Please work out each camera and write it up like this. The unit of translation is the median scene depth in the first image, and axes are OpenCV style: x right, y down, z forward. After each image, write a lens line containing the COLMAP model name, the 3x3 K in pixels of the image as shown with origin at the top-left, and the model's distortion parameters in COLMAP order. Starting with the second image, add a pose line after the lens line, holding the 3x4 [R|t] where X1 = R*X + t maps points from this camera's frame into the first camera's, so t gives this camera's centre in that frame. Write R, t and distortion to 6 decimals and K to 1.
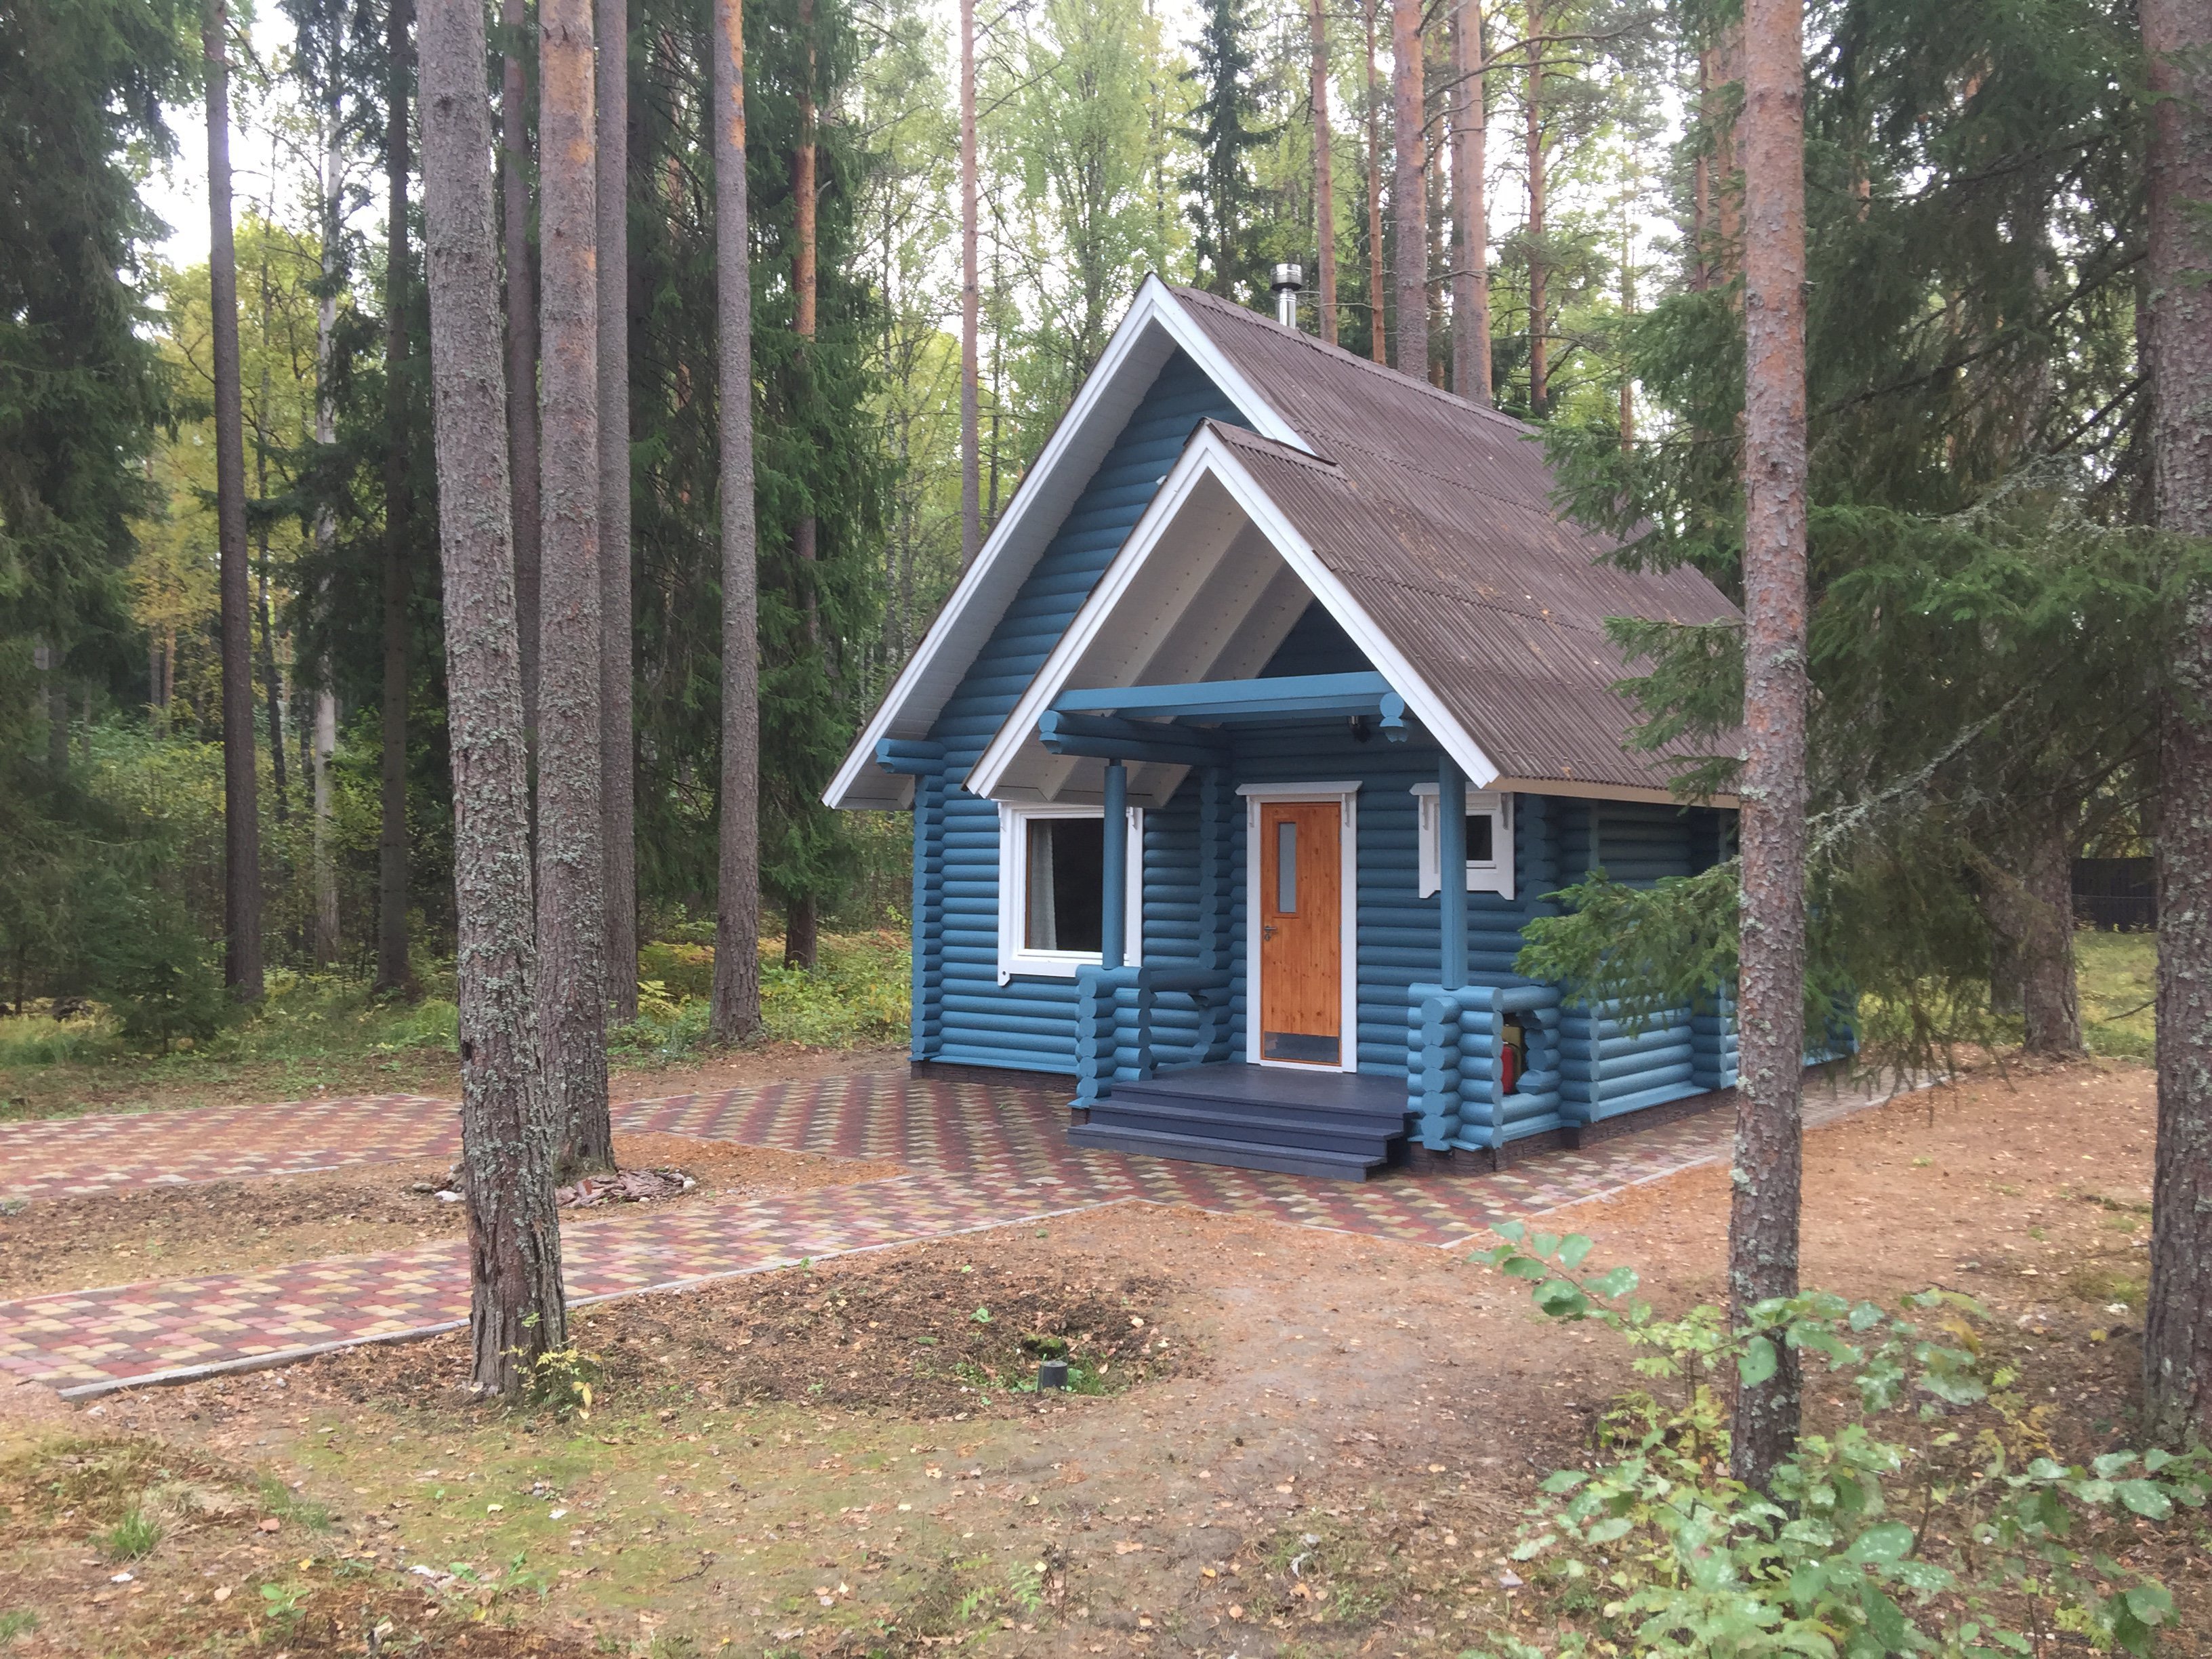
lens RADIAL K [[1873.3, 0, 1106.3], [0, 1873.3, 801.9], [0, 0, 1]] dist [0.077147, 0.003250]
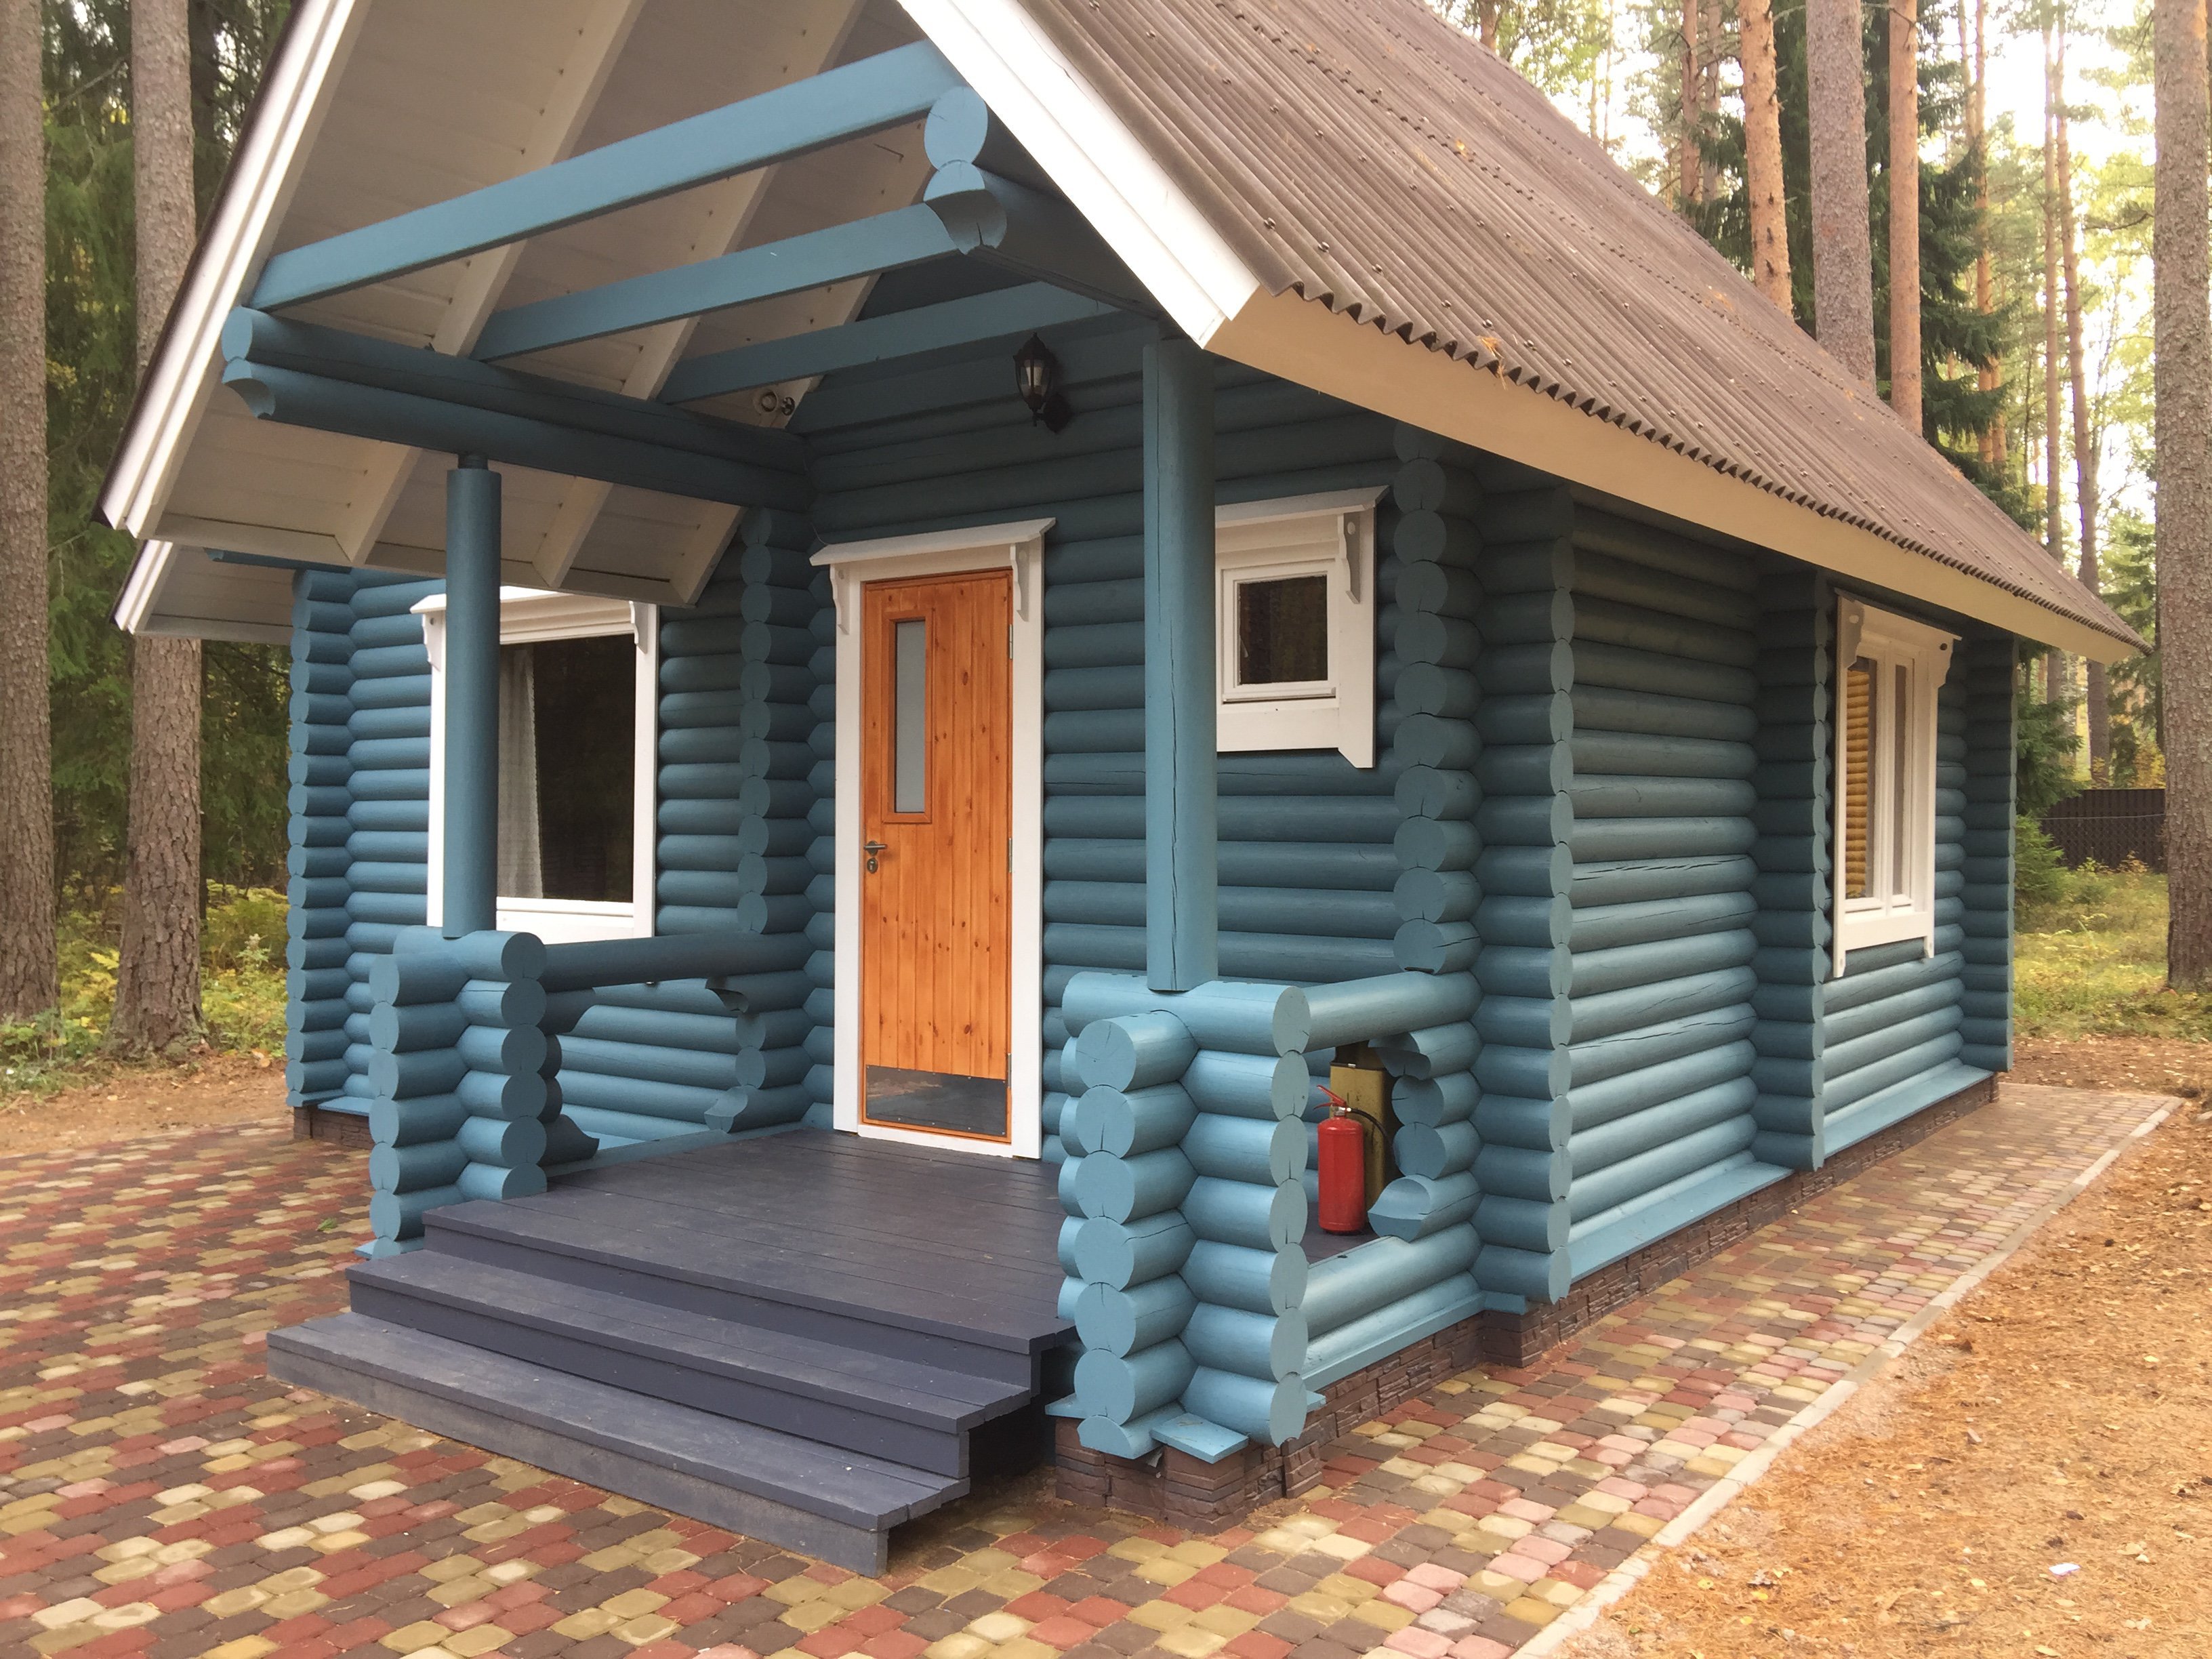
lens RADIAL K [[1851.4, 0, 1106.0], [0, 1851.4, 829.5], [0, 0, 1]] dist [0.059051, -0.078633]
pose [[0.999835, -0.004744, 0.017544, 0.146319], [0.004075, 0.999271, 0.037947, 0.048890], [-0.017711, -0.037869, 0.999126, 0.572218]]
